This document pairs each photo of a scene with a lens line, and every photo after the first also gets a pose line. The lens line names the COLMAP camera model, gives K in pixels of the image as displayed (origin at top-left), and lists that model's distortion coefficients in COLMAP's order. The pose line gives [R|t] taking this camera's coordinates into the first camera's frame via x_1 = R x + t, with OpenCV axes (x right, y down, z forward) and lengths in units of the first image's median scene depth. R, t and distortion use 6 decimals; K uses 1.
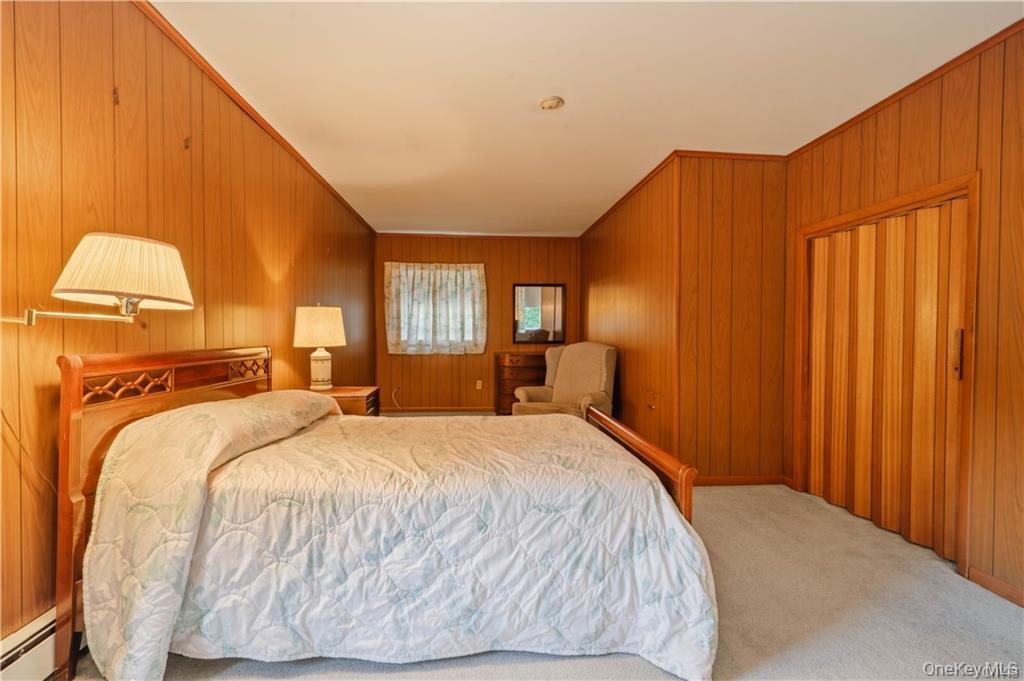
lens RADIAL K [[463.9, 0, 508.2], [0, 463.9, 341.8], [0, 0, 1]] dist [0.008453, -0.003360]
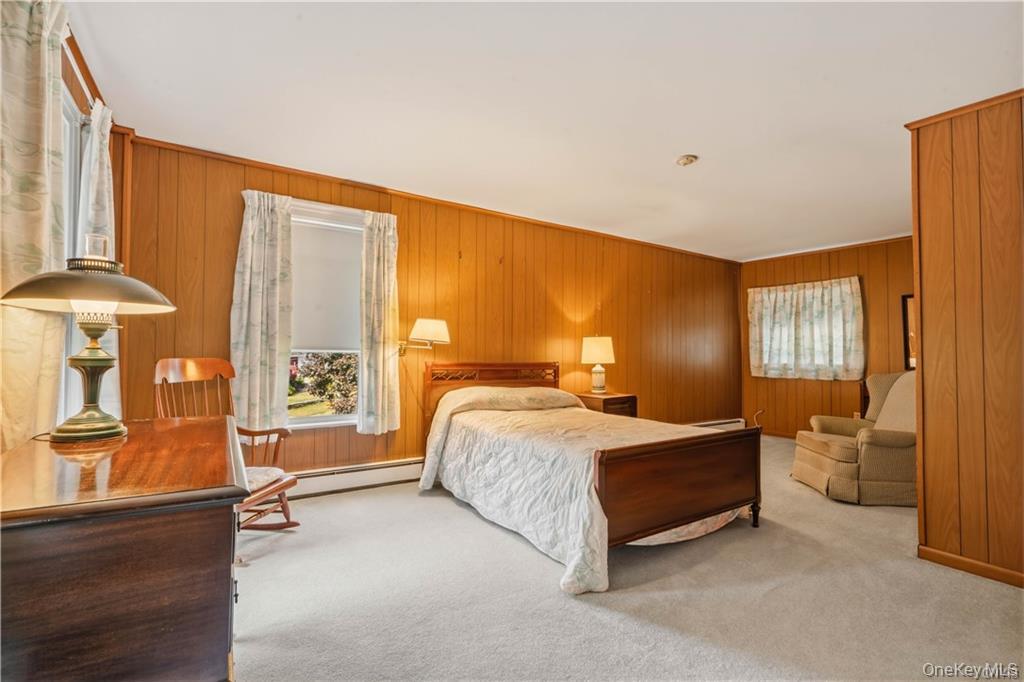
lens RADIAL K [[463.9, 0, 515.7], [0, 463.9, 342.1], [0, 0, 1]] dist [0.008453, -0.003360]
pose [[0.494613, -0.022823, -0.868814, 0.387825], [-0.022979, 0.998962, -0.039324, 0.002863], [0.868809, 0.039415, 0.493575, 0.024101]]
